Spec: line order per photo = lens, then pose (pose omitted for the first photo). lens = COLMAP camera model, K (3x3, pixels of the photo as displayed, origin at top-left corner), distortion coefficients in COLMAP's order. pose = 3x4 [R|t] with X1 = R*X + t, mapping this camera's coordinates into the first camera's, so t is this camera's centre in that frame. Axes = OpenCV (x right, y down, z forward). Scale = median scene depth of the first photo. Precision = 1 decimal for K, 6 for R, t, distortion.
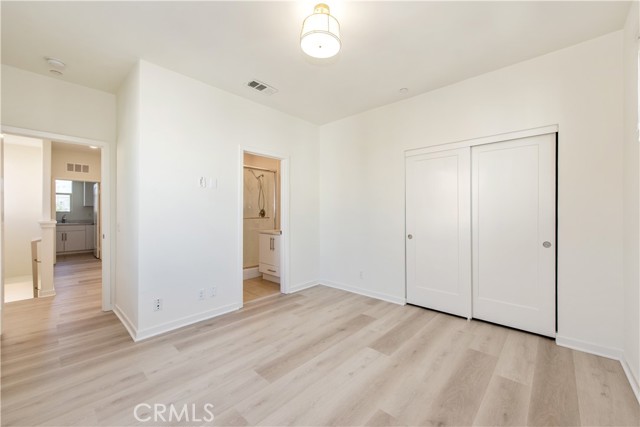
lens RADIAL K [[254.8, 0, 320.0], [0, 254.8, 213.5], [0, 0, 1]] dist [0.000239, -0.000005]
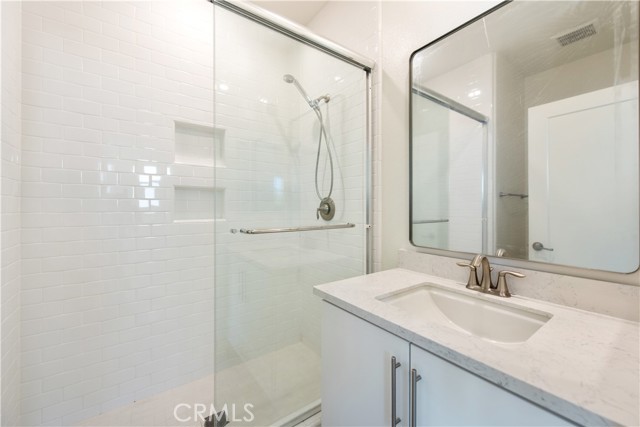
lens RADIAL K [[254.8, 0, 320.0], [0, 254.8, 213.5], [0, 0, 1]] dist [0.000239, -0.000005]
pose [[0.978192, 0.004146, -0.207661, -0.165058], [-0.002318, 0.999956, 0.009043, 0.001260], [0.207689, -0.008365, 0.978159, 0.669088]]
